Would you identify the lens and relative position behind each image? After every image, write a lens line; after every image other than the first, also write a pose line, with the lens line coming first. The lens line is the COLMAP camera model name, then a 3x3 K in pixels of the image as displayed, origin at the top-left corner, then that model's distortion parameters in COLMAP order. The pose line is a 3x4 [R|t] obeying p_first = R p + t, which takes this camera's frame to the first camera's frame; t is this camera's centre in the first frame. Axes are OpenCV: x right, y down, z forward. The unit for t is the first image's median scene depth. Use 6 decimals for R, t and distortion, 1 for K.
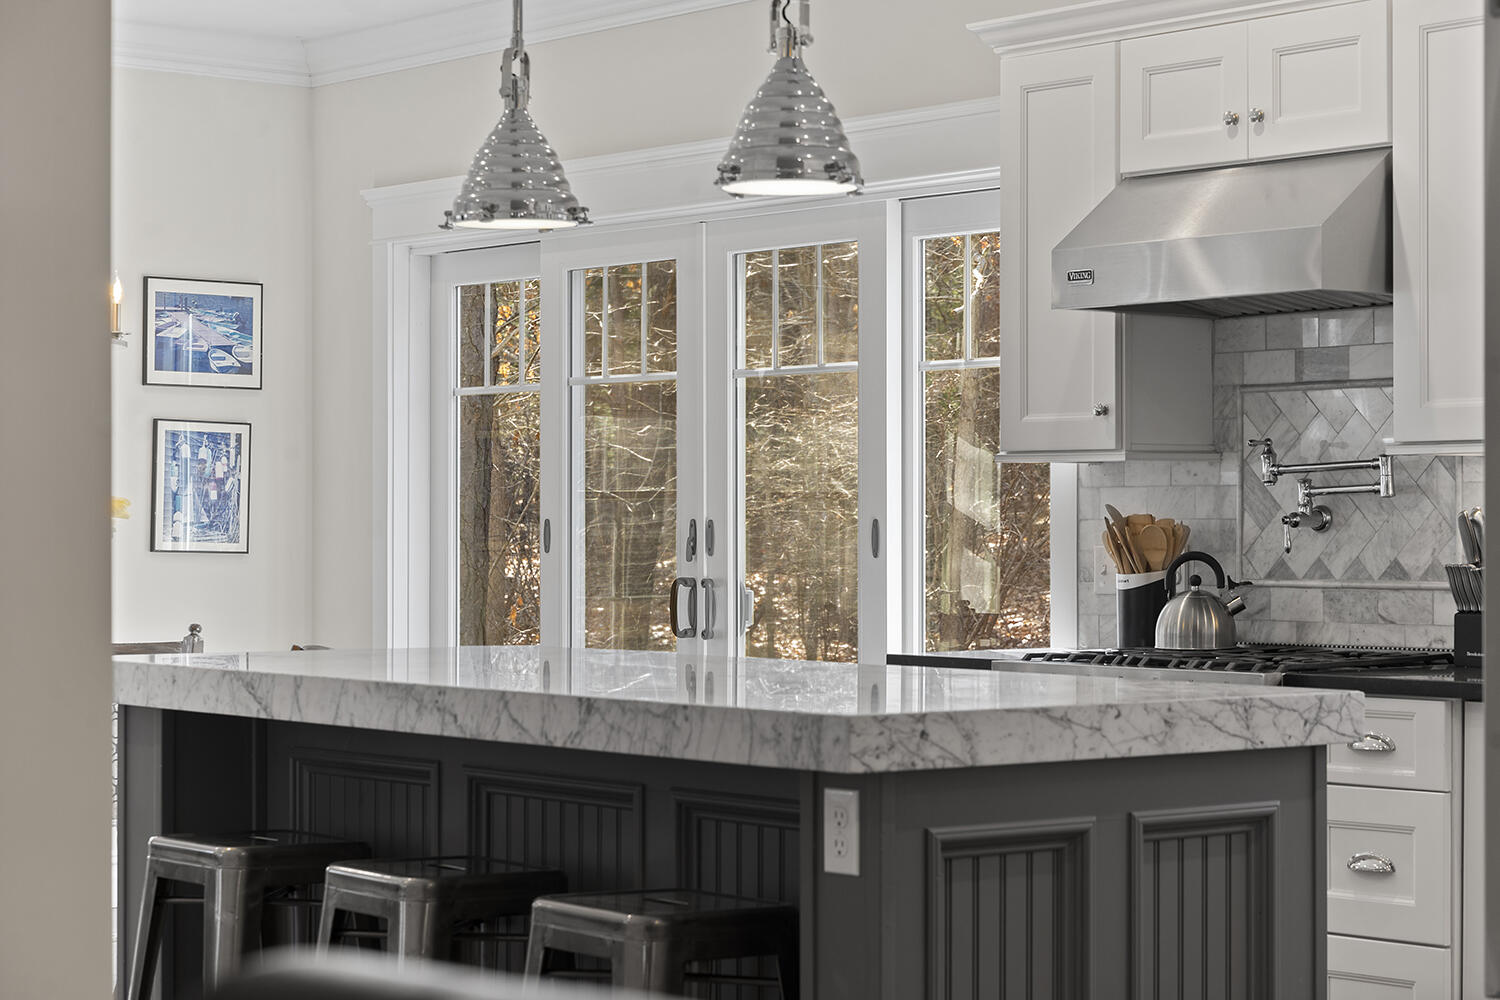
lens RADIAL K [[3158.9, 0, 750.0], [0, 3158.9, 500.0], [0, 0, 1]] dist [0.012657, -0.077557]
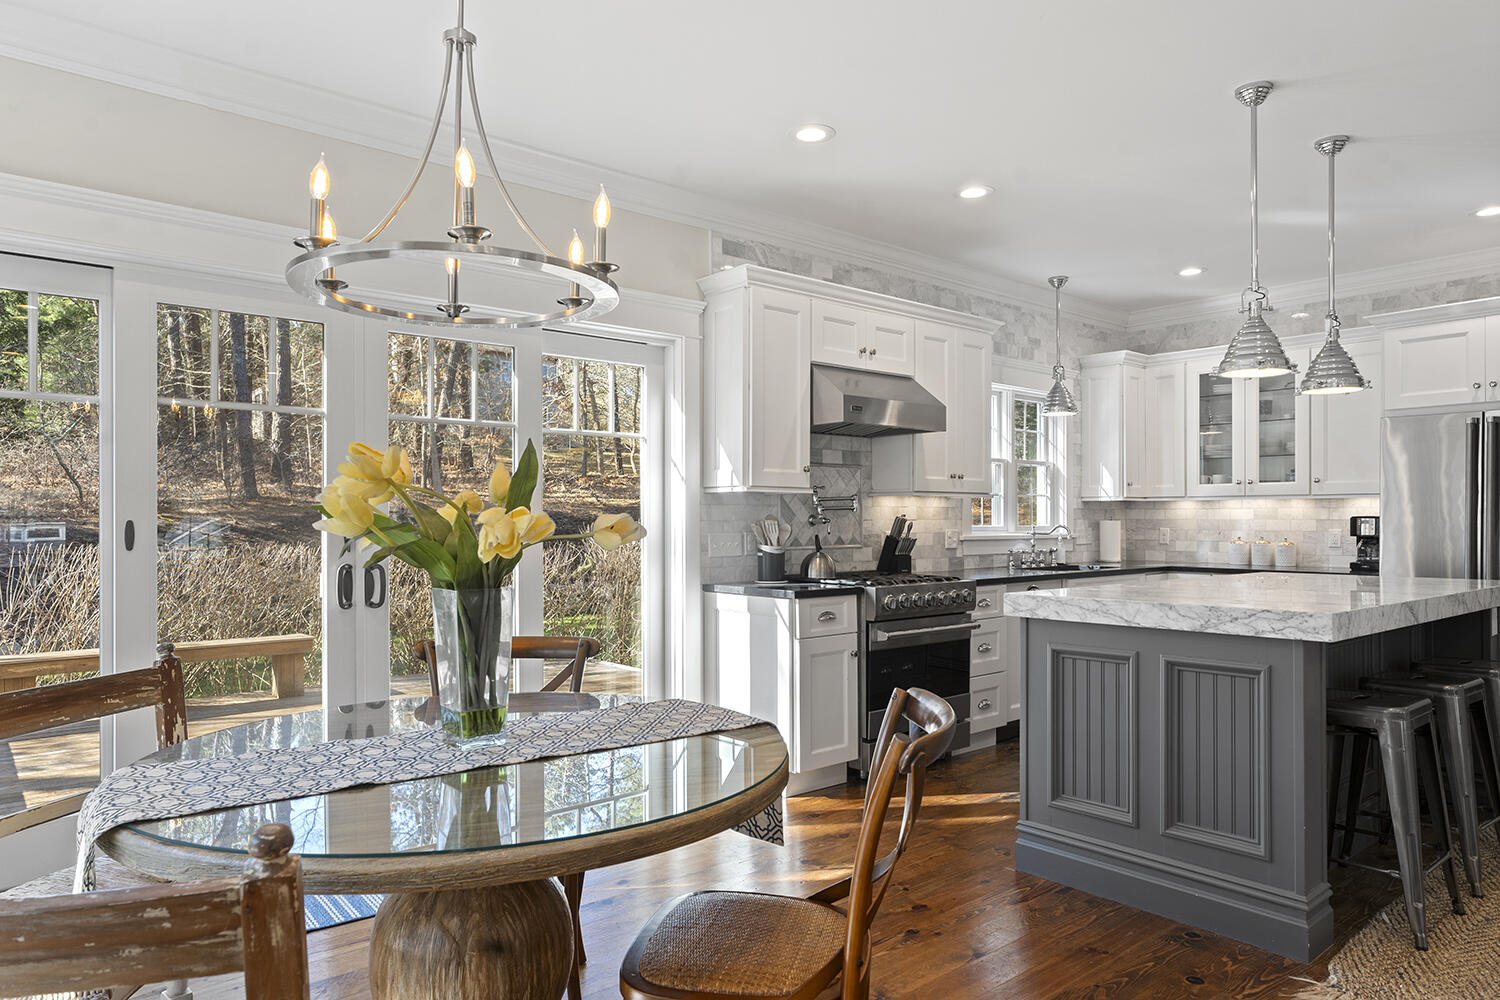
lens RADIAL K [[943.2, 0, 748.4], [0, 943.2, 517.5], [0, 0, 1]] dist [-0.000975, -0.000083]
pose [[-0.010416, 0.003950, 0.999938, -0.535611], [-0.005393, 0.999977, -0.004007, 0.007030], [-0.999931, -0.005434, -0.010395, 1.063550]]
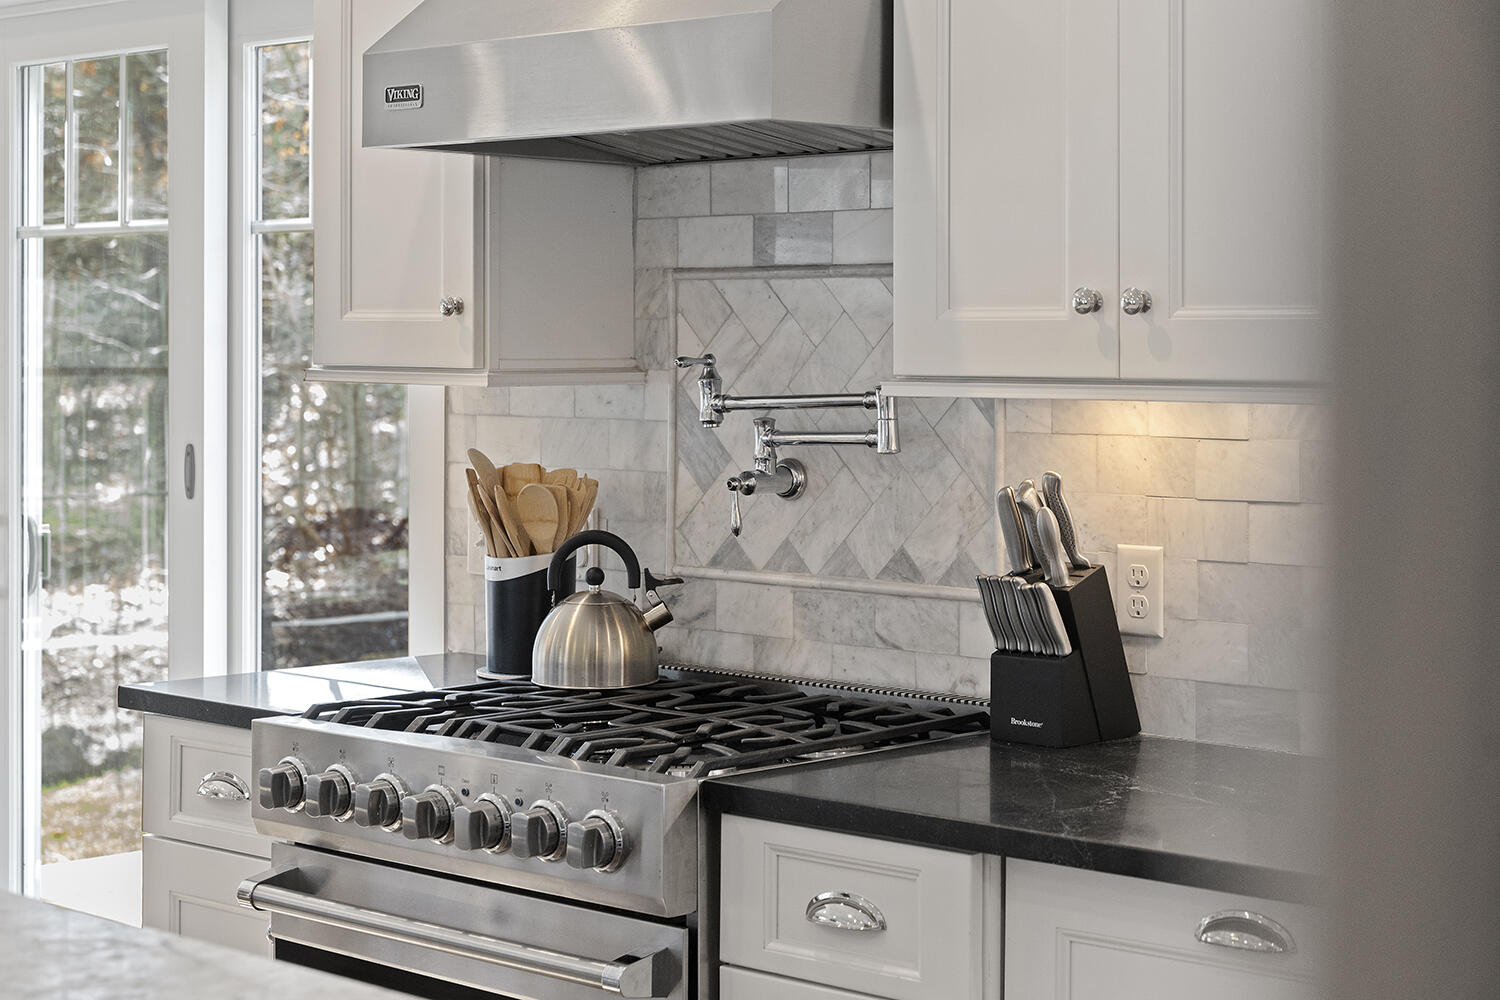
lens RADIAL K [[2750.5, 0, 750.4], [0, 2750.5, 331.8], [0, 0, 1]] dist [-0.003857, -0.047467]
pose [[0.991825, 0.004351, 0.127532, 0.101698], [-0.005026, 0.999975, 0.004967, -0.026977], [-0.127508, -0.005568, 0.991822, 0.448174]]
